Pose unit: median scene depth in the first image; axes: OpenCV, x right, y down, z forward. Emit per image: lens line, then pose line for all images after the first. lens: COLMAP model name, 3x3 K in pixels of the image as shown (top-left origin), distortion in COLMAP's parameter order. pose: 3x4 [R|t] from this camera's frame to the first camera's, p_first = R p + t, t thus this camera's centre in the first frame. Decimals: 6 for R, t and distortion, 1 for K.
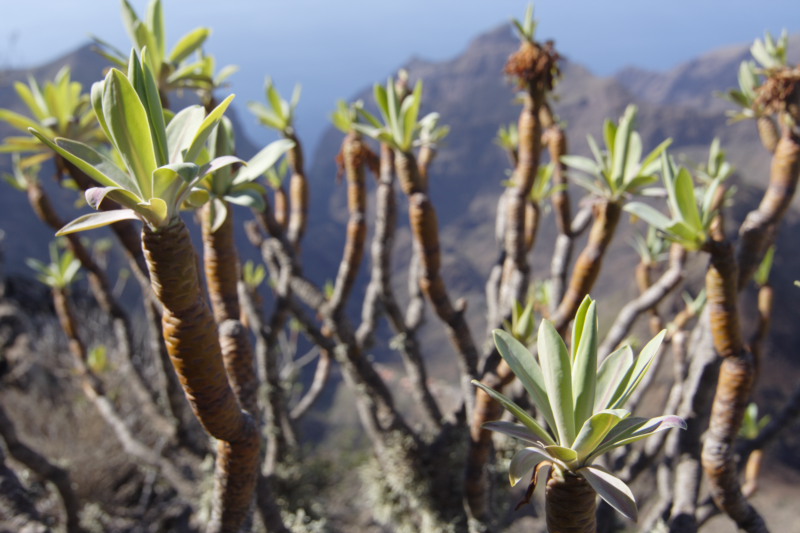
lens RADIAL K [[879.3, 0, 400.0], [0, 879.3, 266.5], [0, 0, 1]] dist [0.019534, 0.022543]
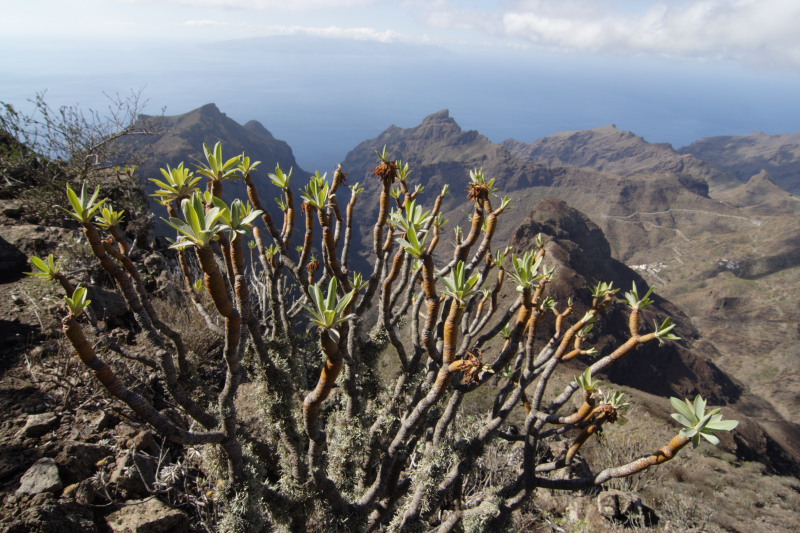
lens RADIAL K [[469.1, 0, 400.0], [0, 469.1, 266.5], [0, 0, 1]] dist [-0.001005, -0.000173]
pose [[0.996624, 0.054037, 0.061813, 0.102359], [-0.056901, 0.997340, 0.045562, -0.028060], [-0.059186, -0.048925, 0.997047, -0.220870]]
